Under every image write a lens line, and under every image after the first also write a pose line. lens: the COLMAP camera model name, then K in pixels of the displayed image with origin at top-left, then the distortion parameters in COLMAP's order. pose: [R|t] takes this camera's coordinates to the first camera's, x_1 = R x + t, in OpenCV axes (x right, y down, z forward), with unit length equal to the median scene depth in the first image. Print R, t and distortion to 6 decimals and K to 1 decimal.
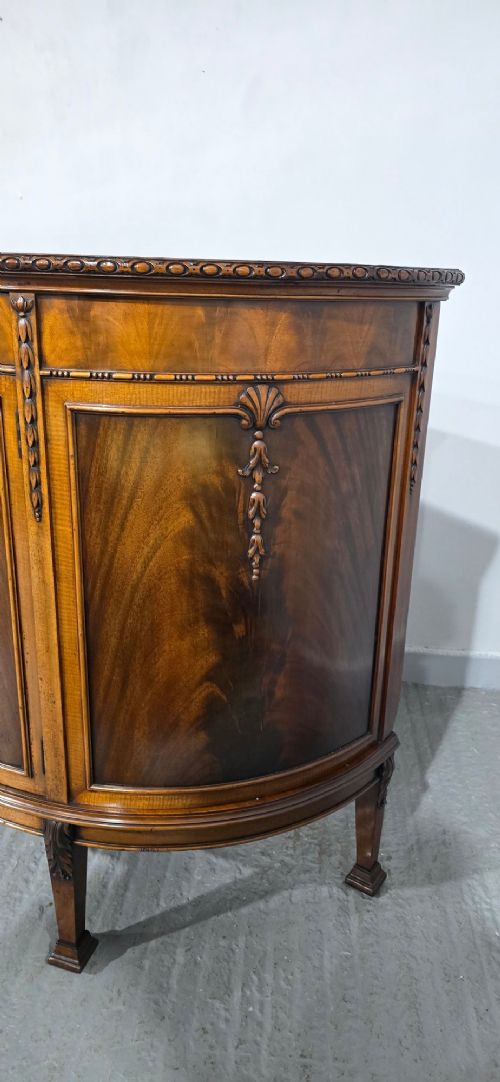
lens RADIAL K [[764.4, 0, 257.8], [0, 764.4, 543.0], [0, 0, 1]] dist [0.061337, -0.072559]
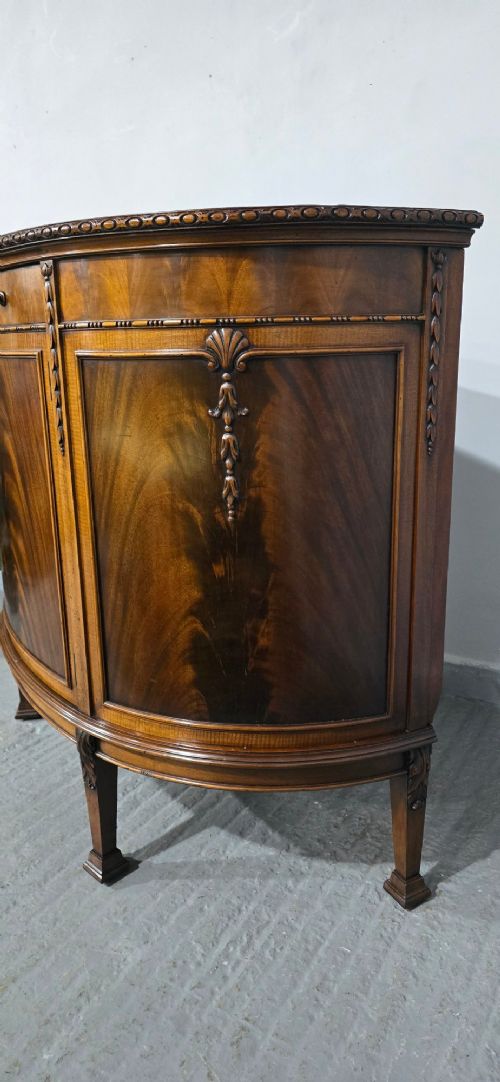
lens RADIAL K [[764.4, 0, 257.8], [0, 764.4, 543.0], [0, 0, 1]] dist [0.061337, -0.072559]
pose [[0.886307, 0.072367, -0.457409, 0.513450], [-0.109714, 0.992408, -0.055580, 0.133908], [0.449914, 0.099444, 0.887518, 0.093524]]
